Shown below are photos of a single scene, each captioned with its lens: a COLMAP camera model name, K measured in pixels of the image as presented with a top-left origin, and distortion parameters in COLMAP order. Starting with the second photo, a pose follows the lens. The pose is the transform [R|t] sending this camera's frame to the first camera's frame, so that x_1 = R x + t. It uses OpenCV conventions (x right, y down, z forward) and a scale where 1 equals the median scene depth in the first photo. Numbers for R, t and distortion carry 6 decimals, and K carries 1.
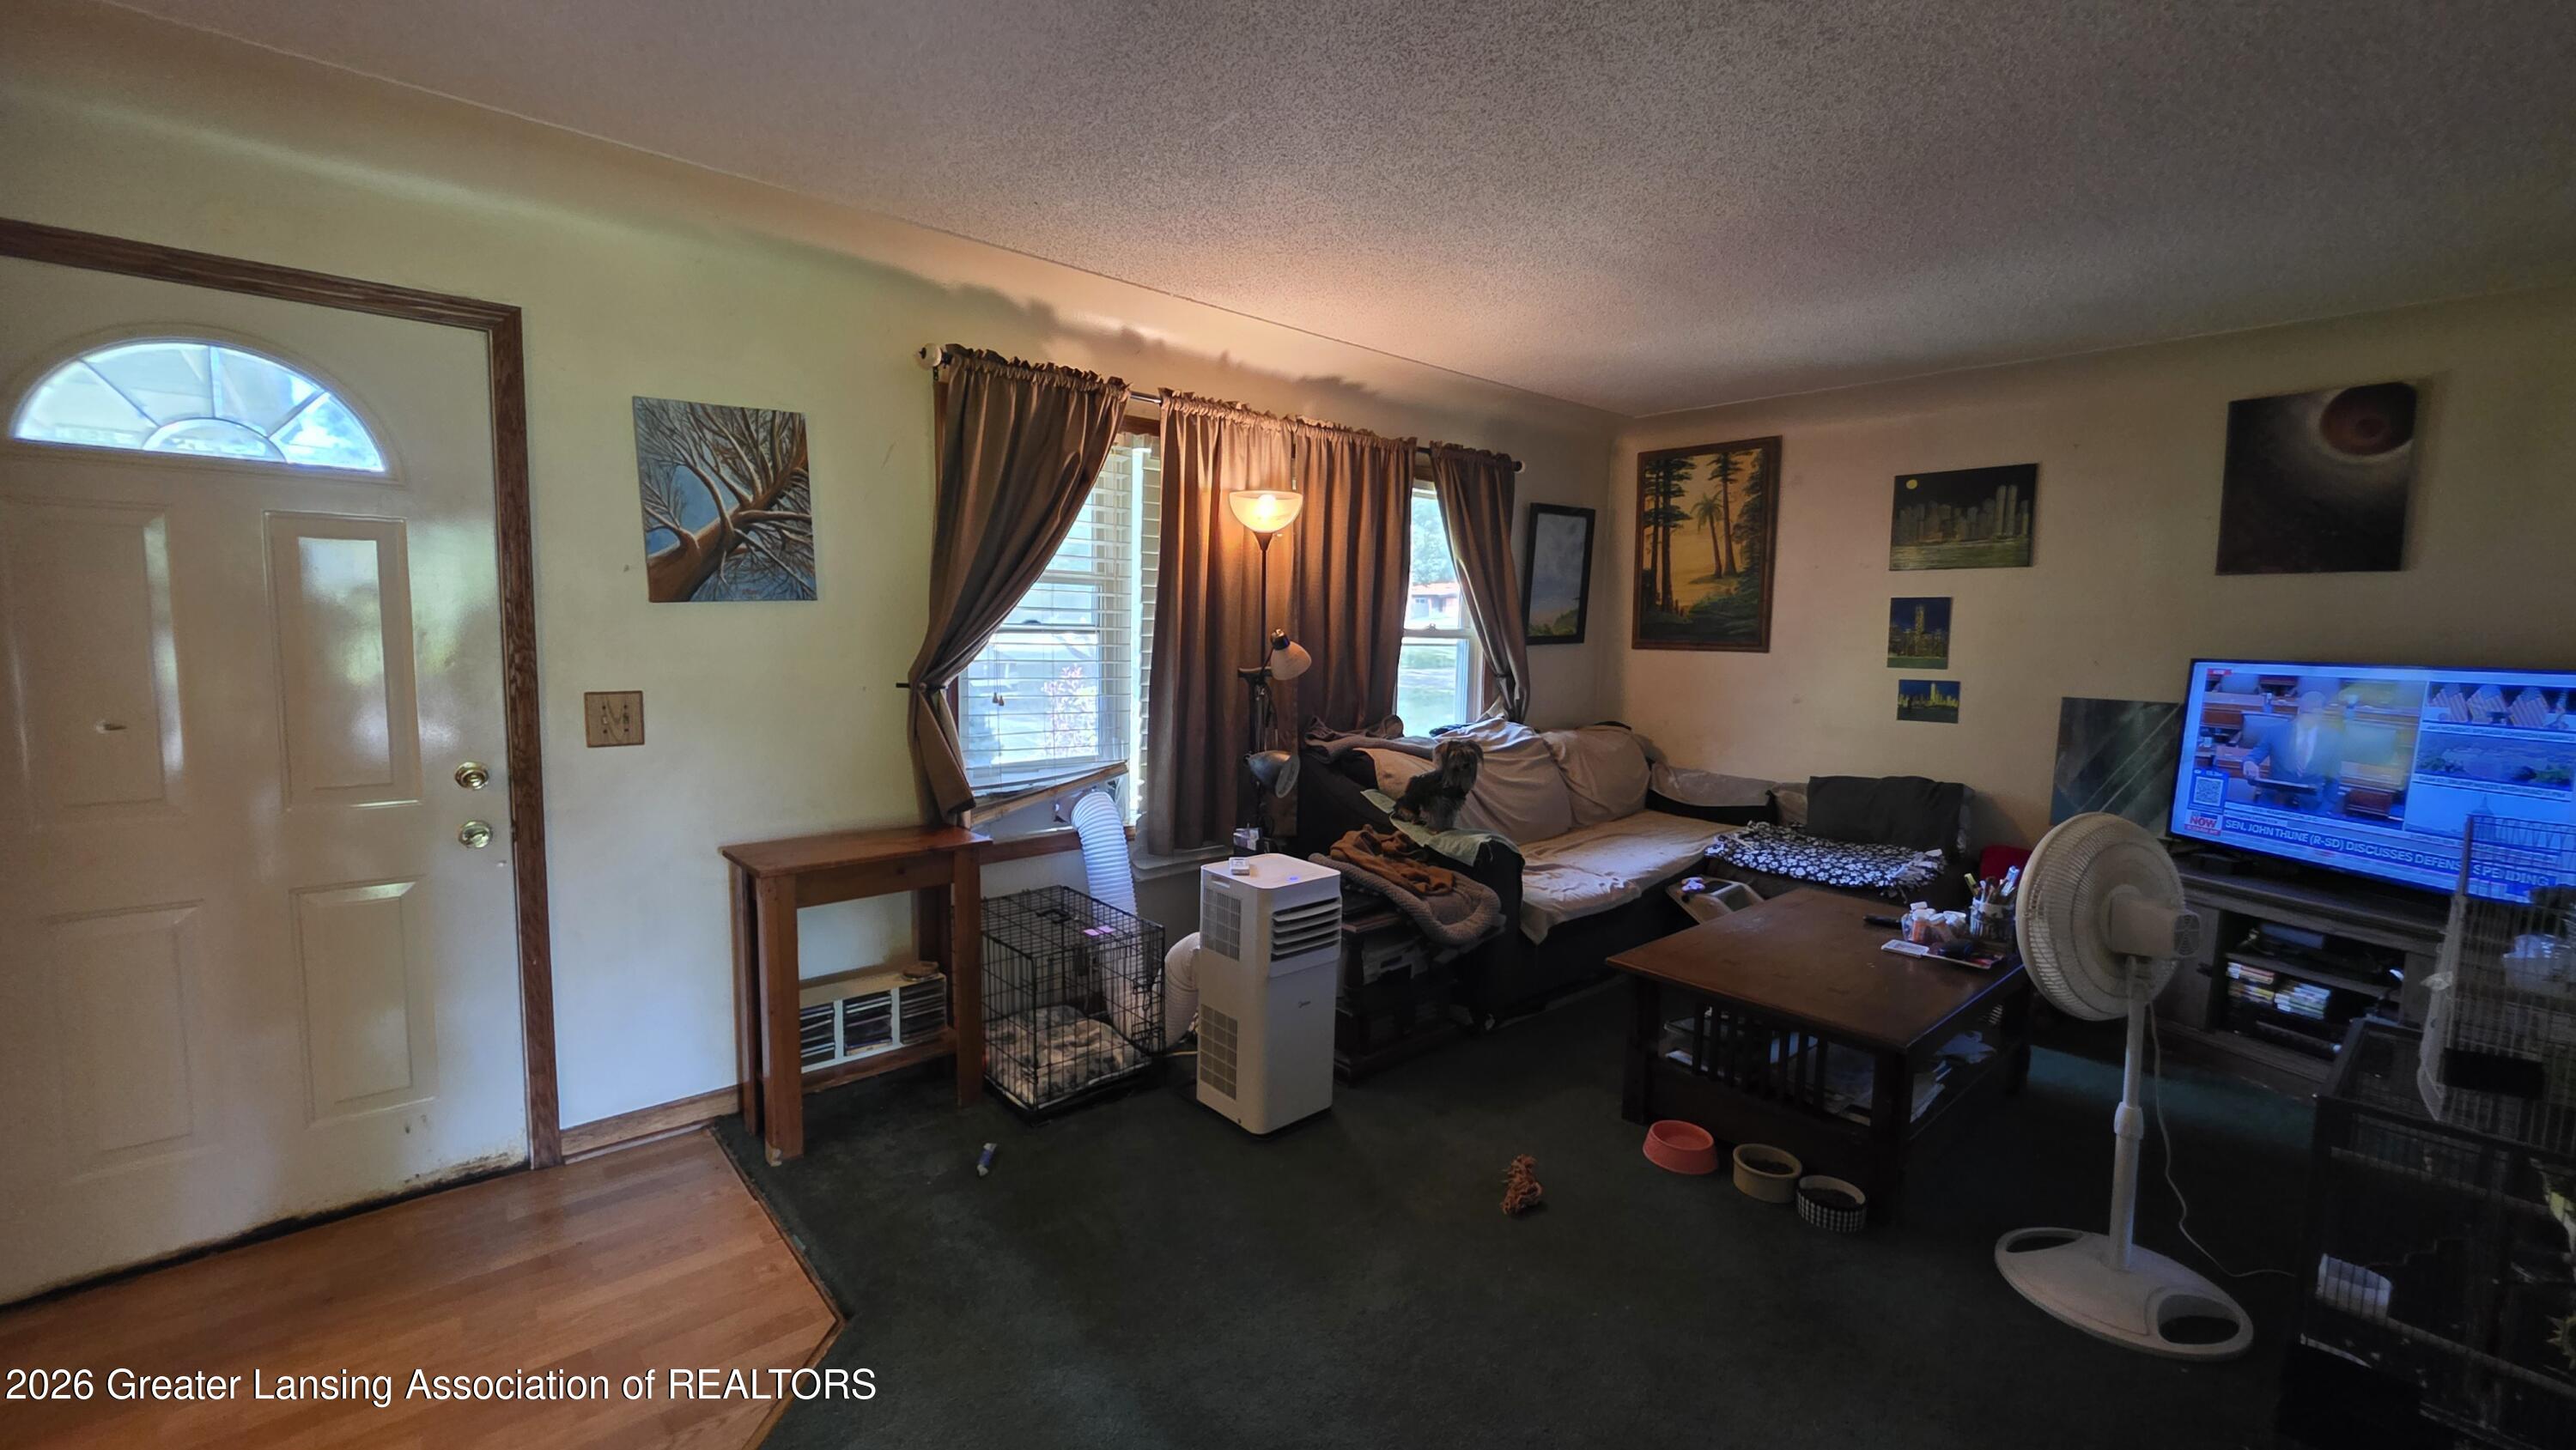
lens RADIAL K [[1052.8, 0, 1276.4], [0, 1052.8, 726.2], [0, 0, 1]] dist [-0.000698, -0.000712]
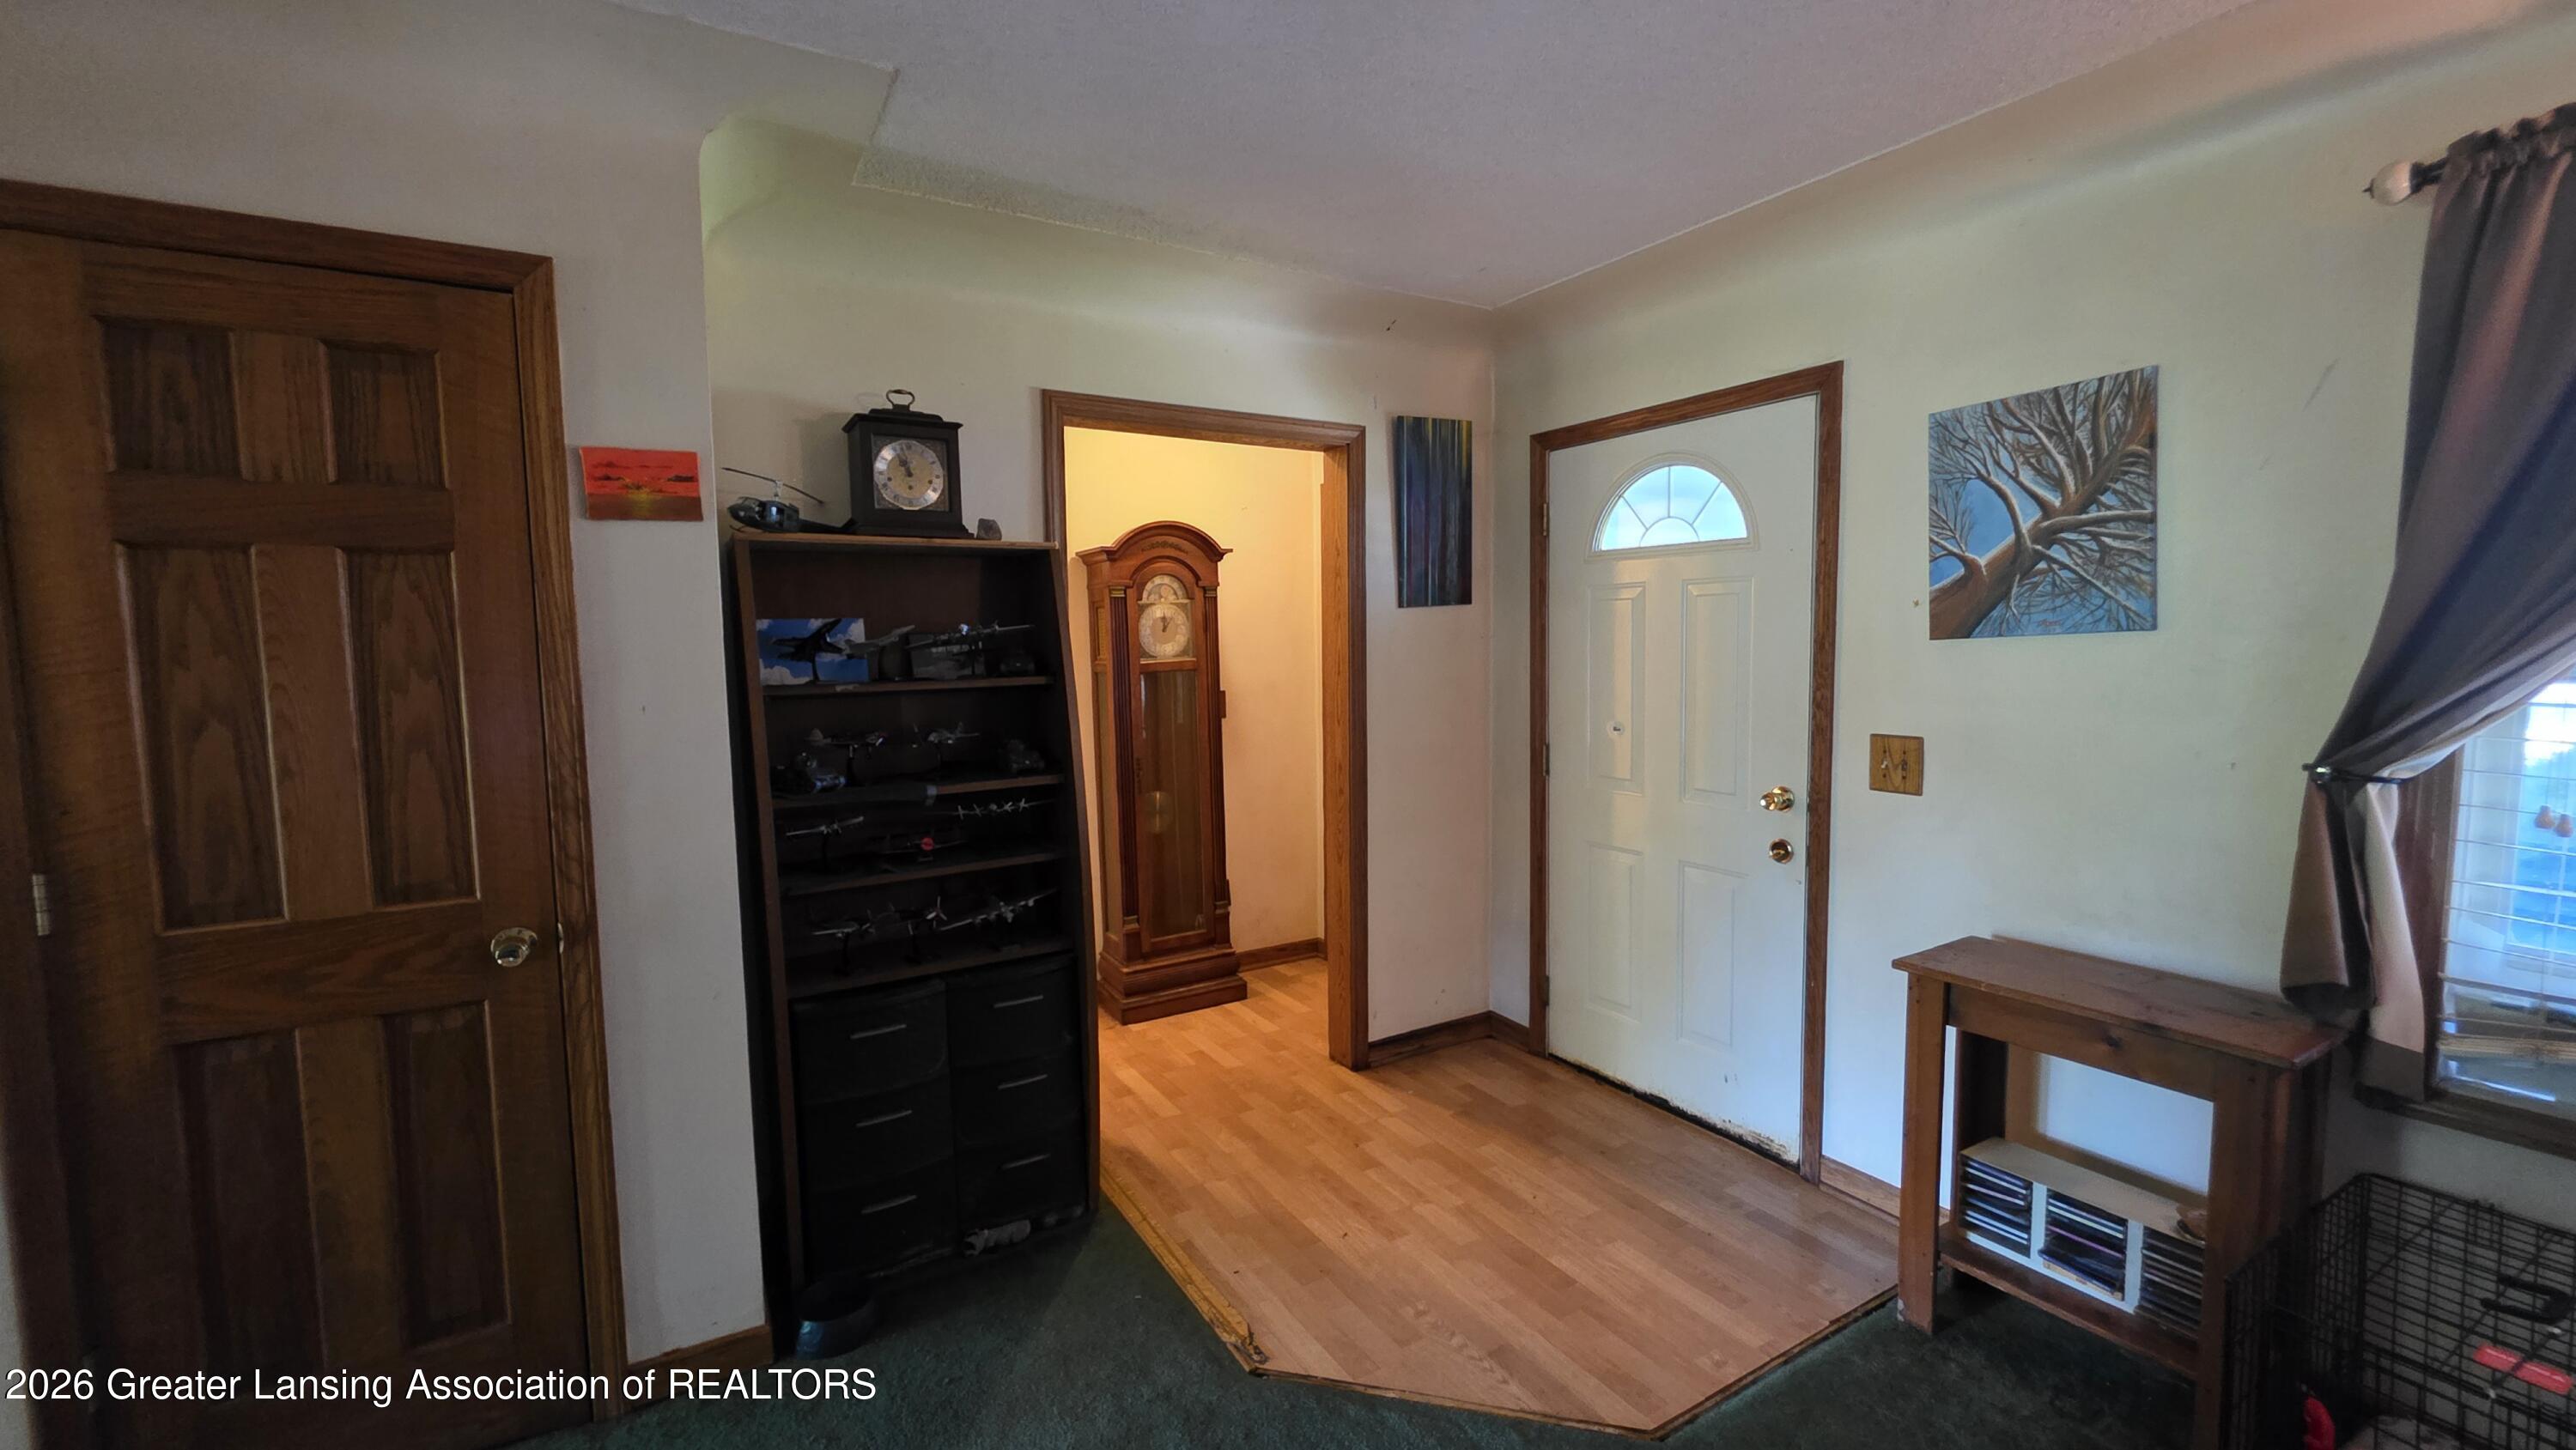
lens RADIAL K [[1052.8, 0, 1276.4], [0, 1052.8, 726.2], [0, 0, 1]] dist [-0.000698, -0.000712]
pose [[-0.196571, 0.070928, -0.977921, 0.335805], [-0.084747, 0.992418, 0.089015, -0.065162], [0.976820, 0.100373, -0.189070, 0.532862]]
